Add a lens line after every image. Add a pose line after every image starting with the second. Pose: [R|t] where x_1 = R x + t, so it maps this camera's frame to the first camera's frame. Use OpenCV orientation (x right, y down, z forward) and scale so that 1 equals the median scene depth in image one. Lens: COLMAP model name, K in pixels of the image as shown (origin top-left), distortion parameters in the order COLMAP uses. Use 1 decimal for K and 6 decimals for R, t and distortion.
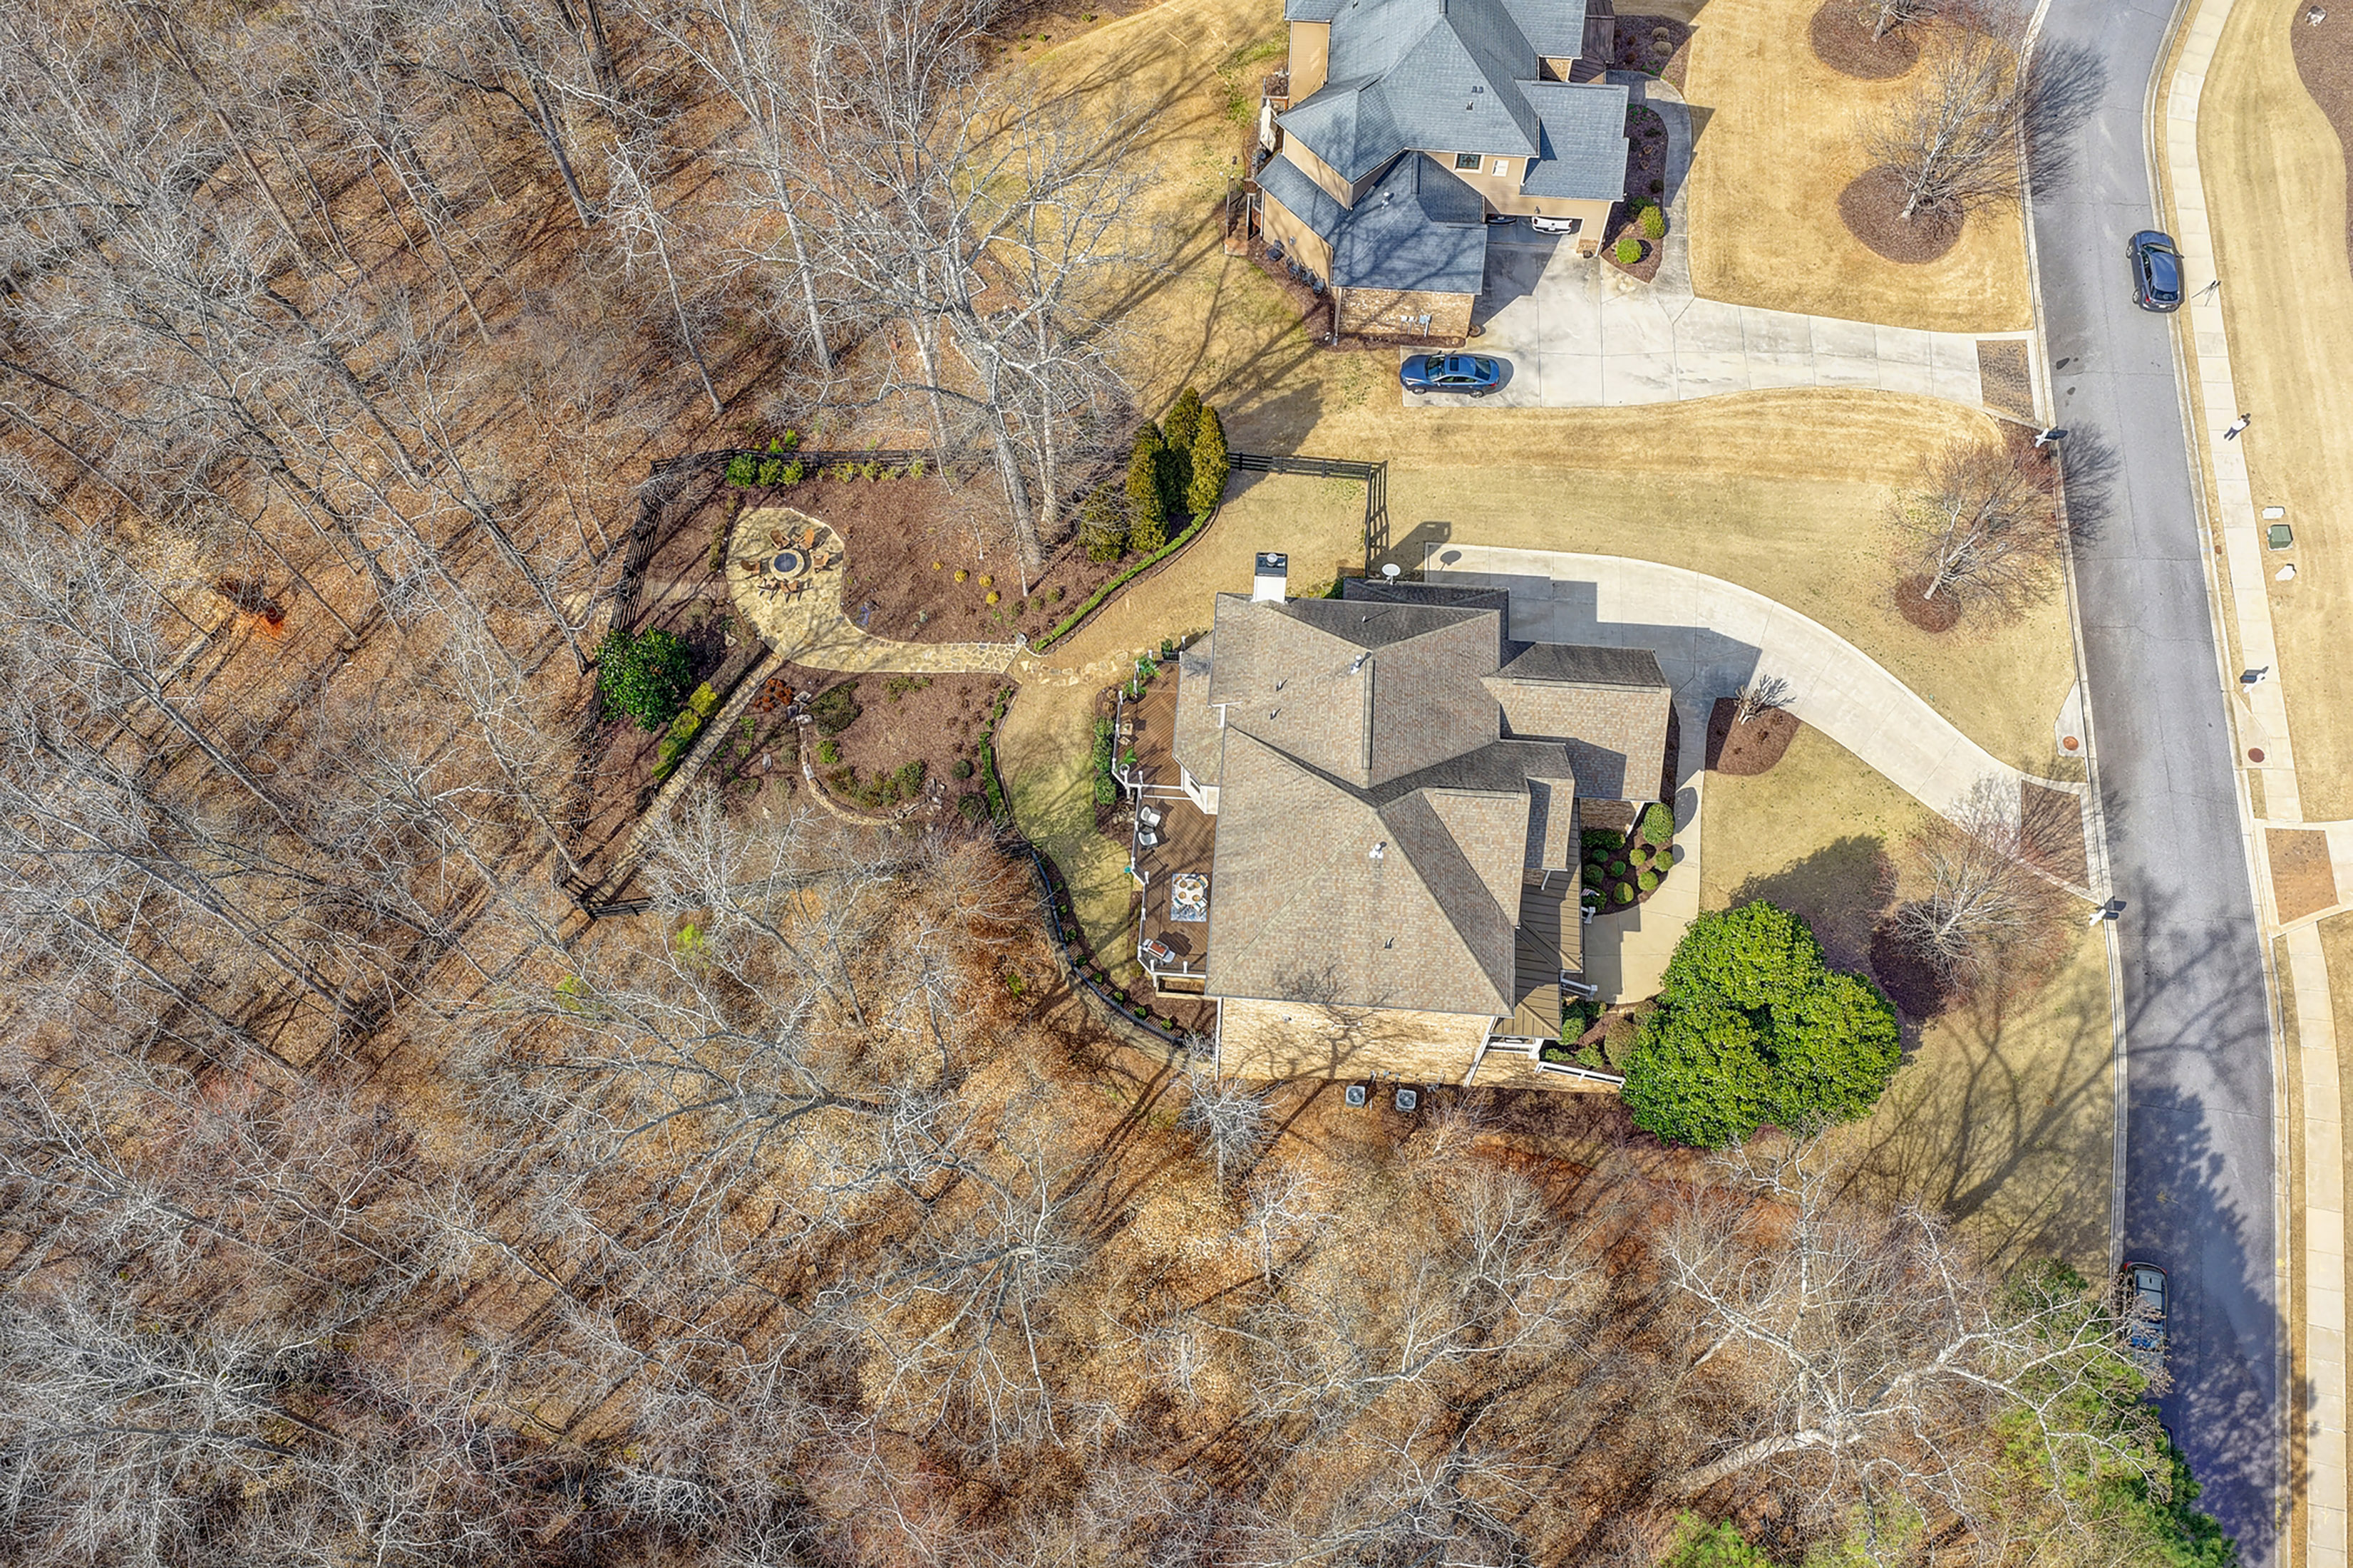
lens RADIAL K [[1996.2, 0, 1176.5], [0, 1996.2, 784.0], [0, 0, 1]] dist [0.012219, 0.012096]
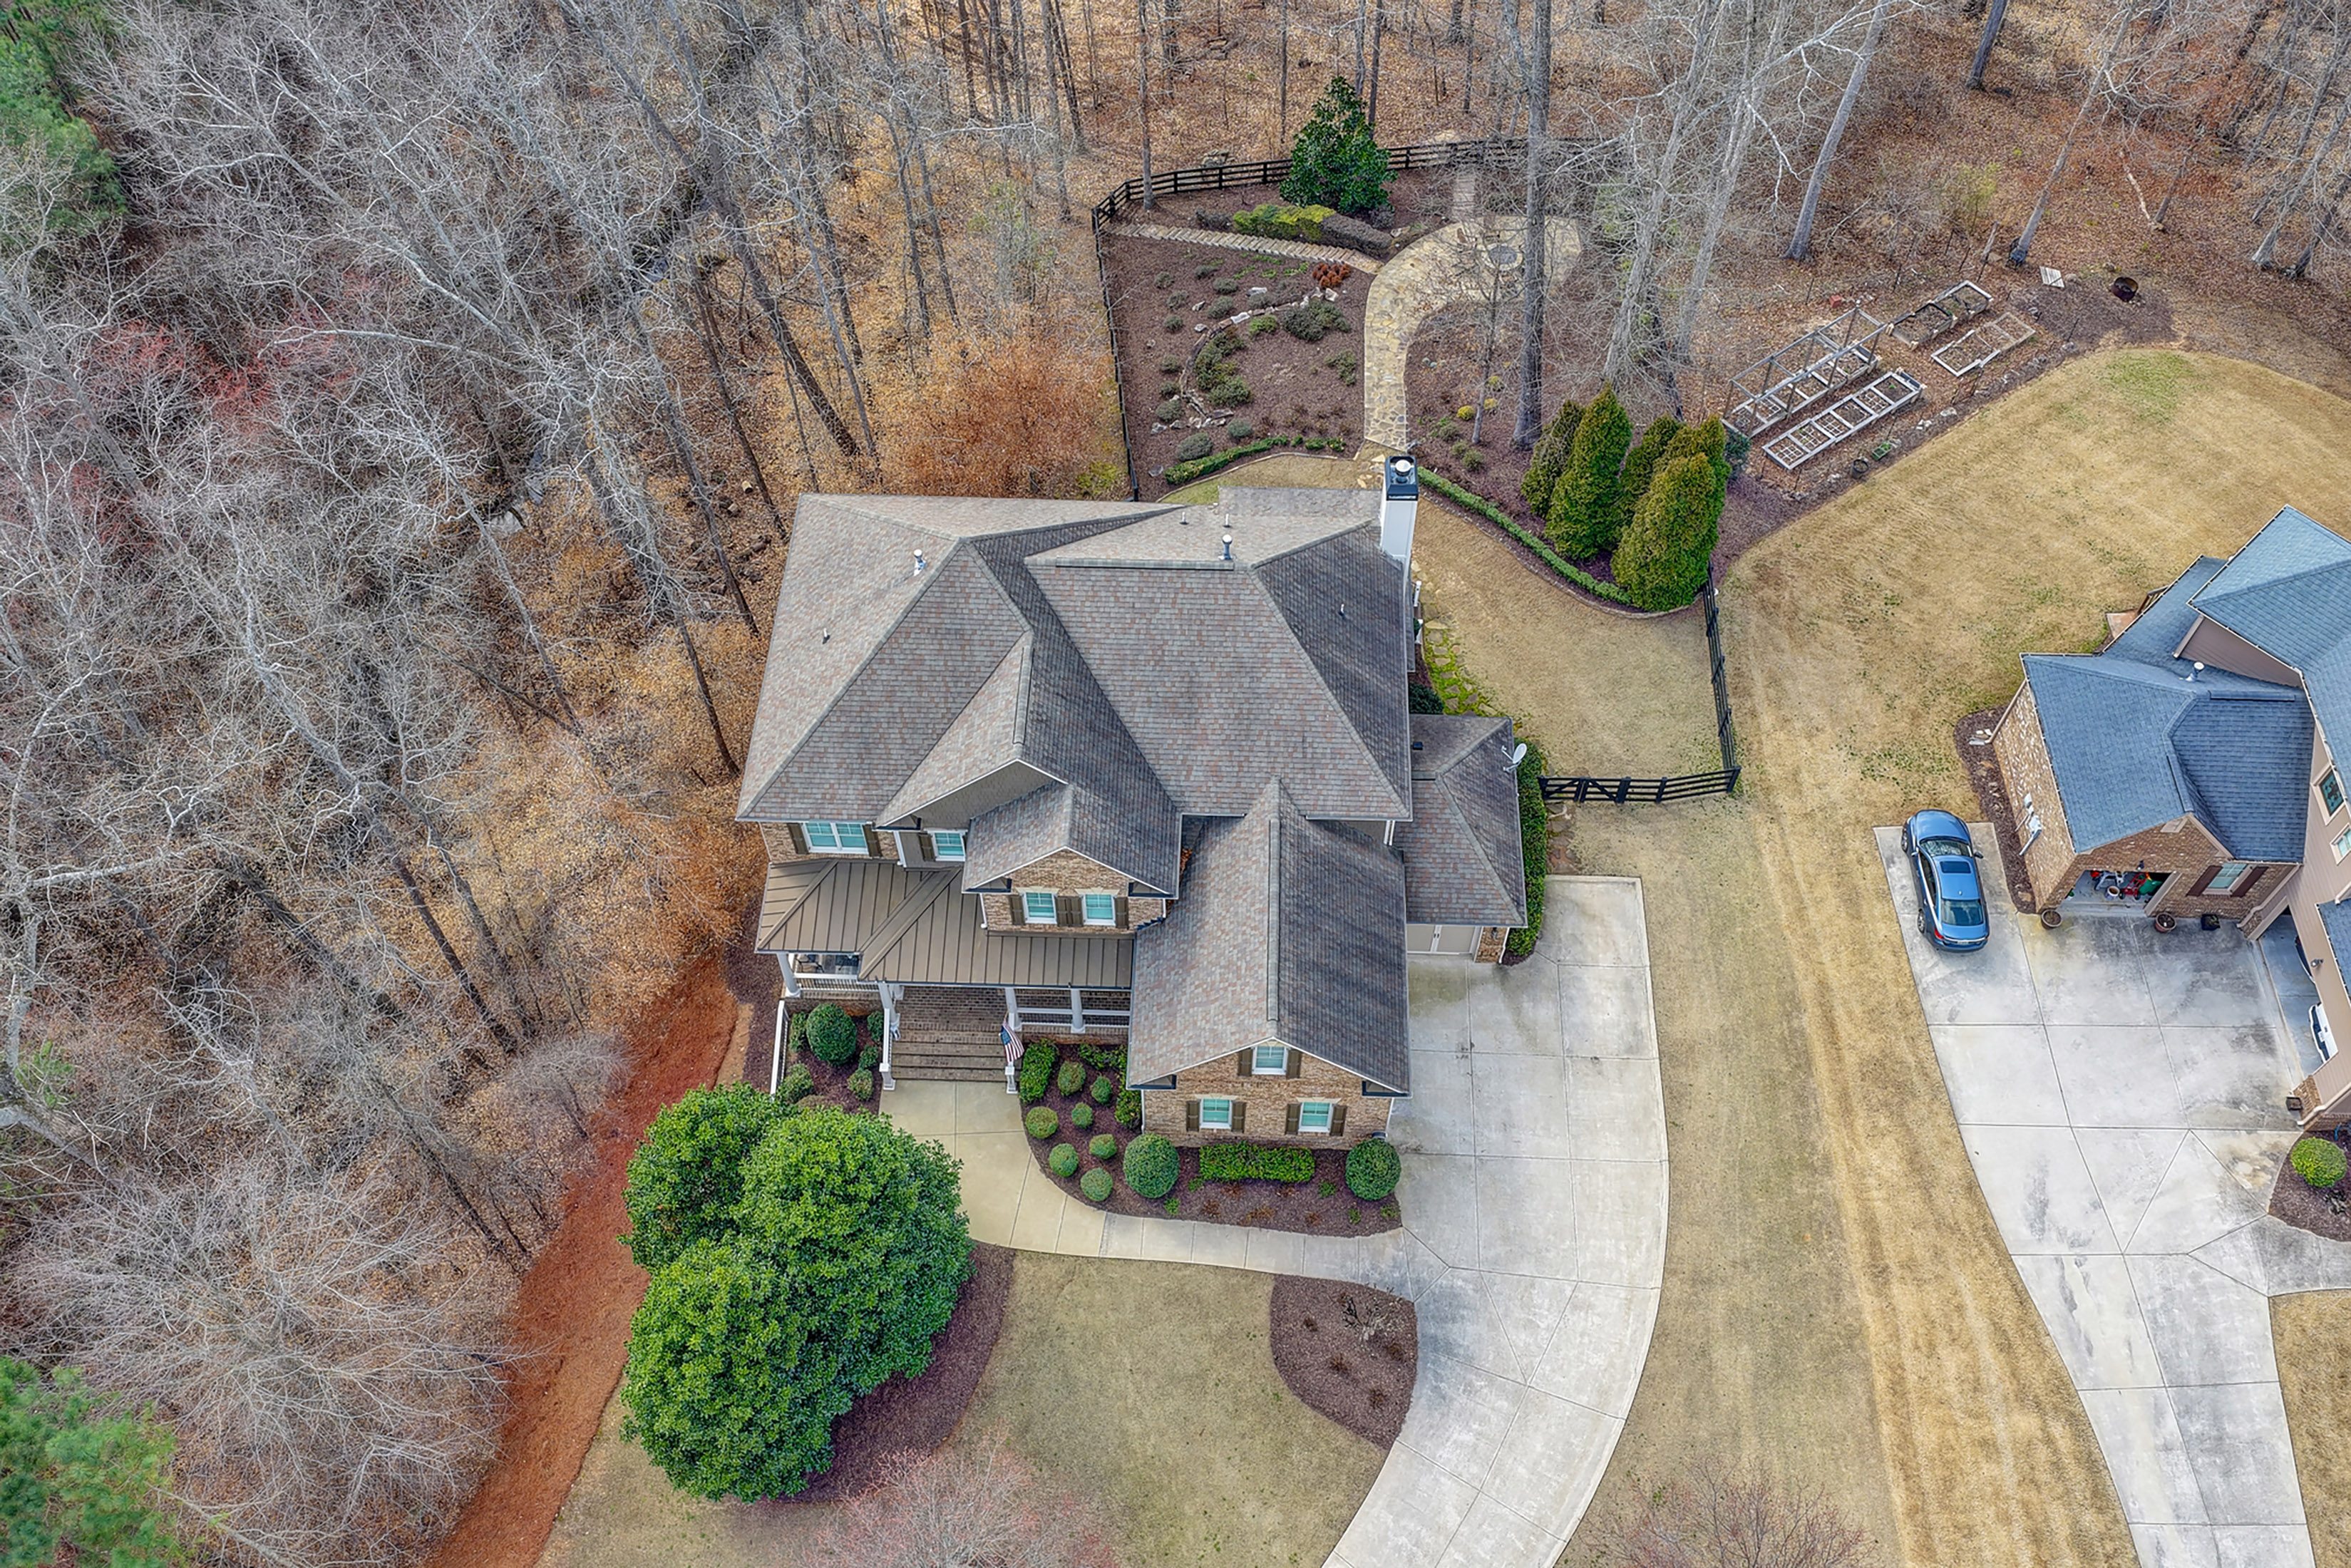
lens RADIAL K [[1994.4, 0, 1175.5], [0, 1994.4, 784.0], [0, 0, 1]] dist [0.012219, 0.012096]
pose [[0.043943, 0.826263, -0.561569, 0.452823], [-0.898227, 0.278743, 0.339841, -0.213540], [0.437331, 0.489482, 0.754420, 0.436554]]
